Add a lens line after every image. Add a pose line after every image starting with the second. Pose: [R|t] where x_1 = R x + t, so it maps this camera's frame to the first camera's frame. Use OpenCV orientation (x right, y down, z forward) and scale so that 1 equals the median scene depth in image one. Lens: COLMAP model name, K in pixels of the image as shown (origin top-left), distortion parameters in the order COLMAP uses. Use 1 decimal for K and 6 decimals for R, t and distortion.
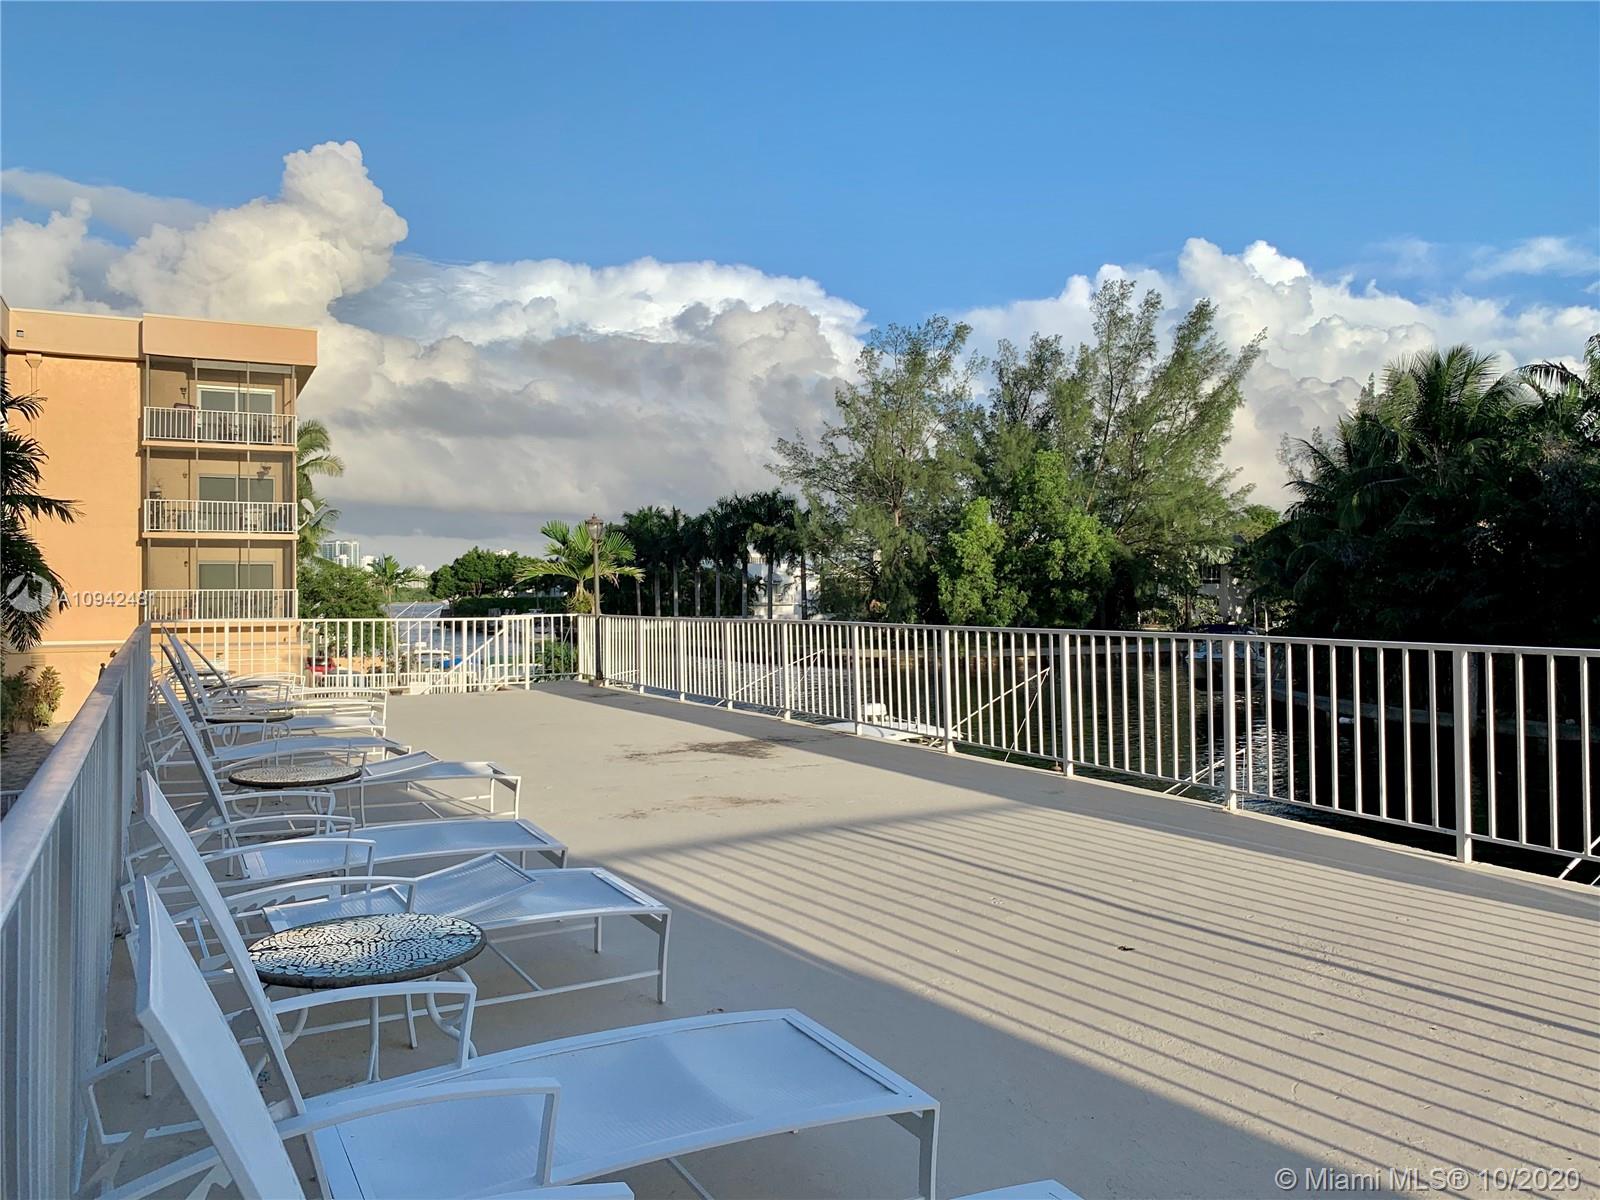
lens RADIAL K [[1226.5, 0, 805.7], [0, 1226.5, 598.1], [0, 0, 1]] dist [0.002109, -0.015218]
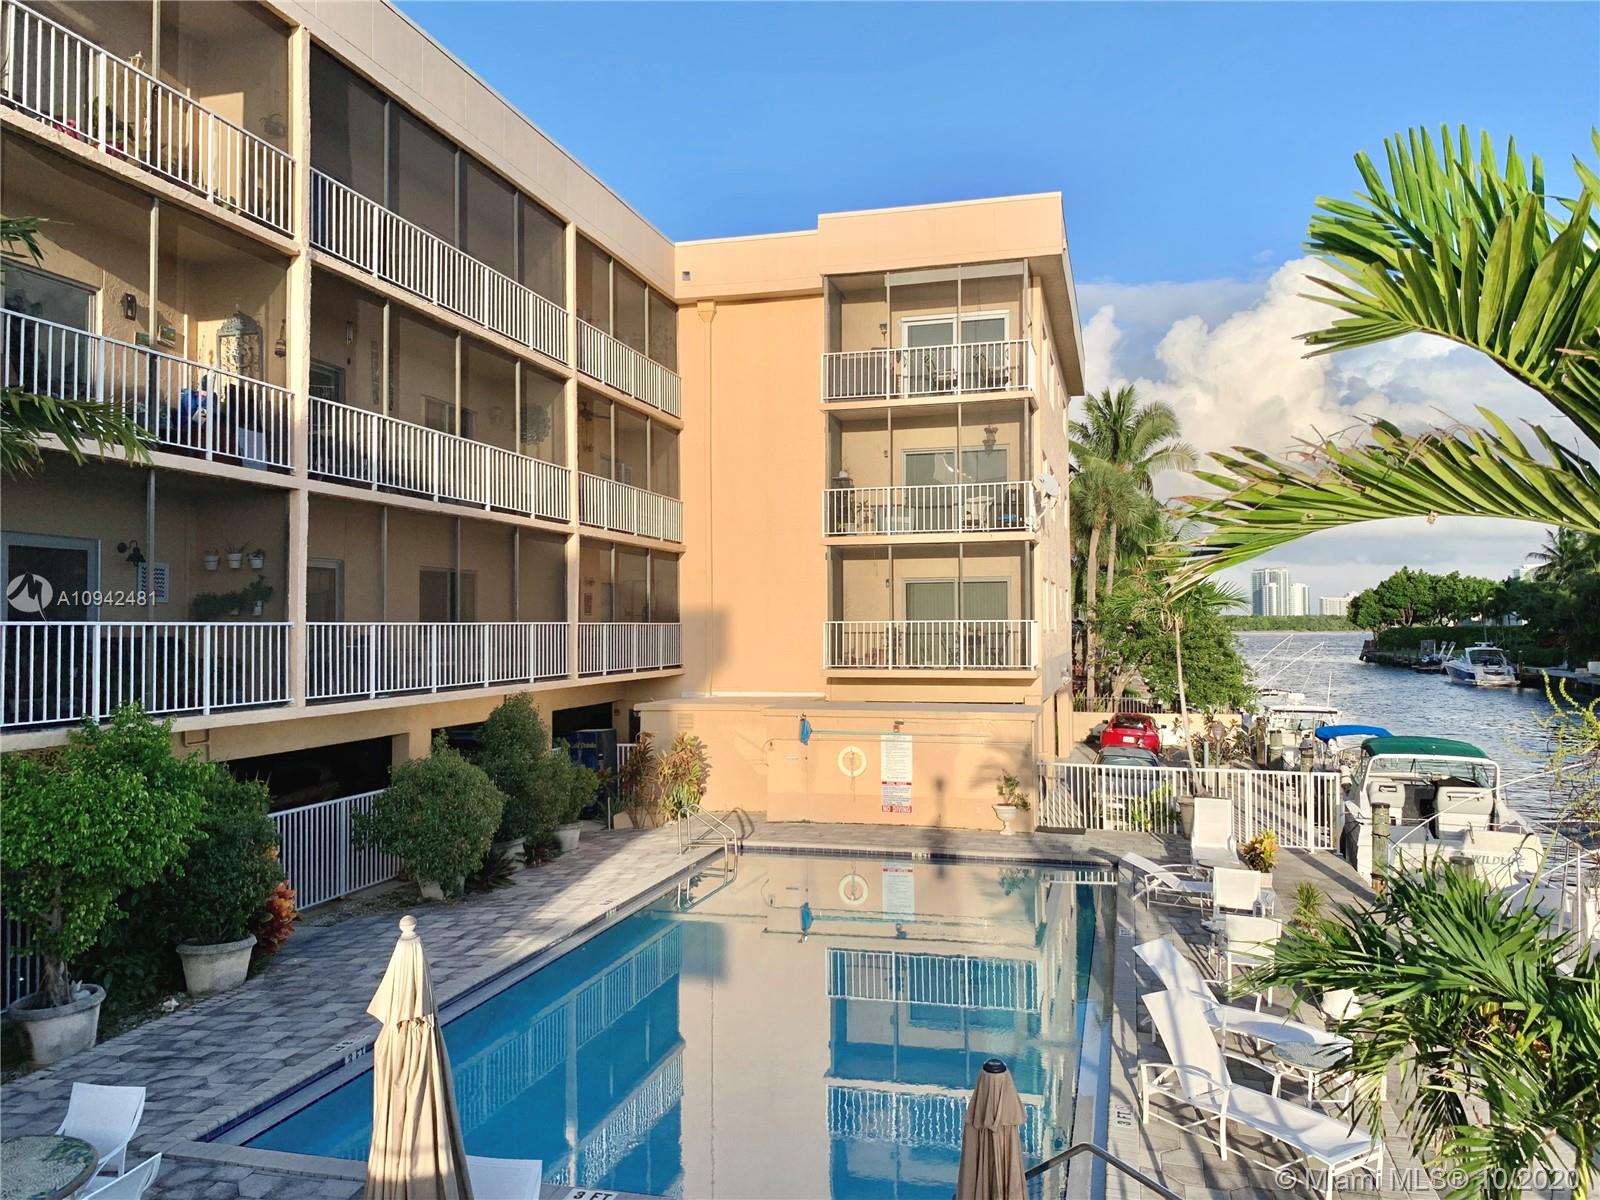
lens RADIAL K [[1226.5, 0, 811.2], [0, 1226.5, 606.2], [0, 0, 1]] dist [0.002109, -0.015218]
pose [[0.751845, -0.012149, -0.659227, -0.026058], [0.001458, 0.999858, -0.016763, -0.001325], [0.659338, 0.011642, 0.751757, 0.128078]]
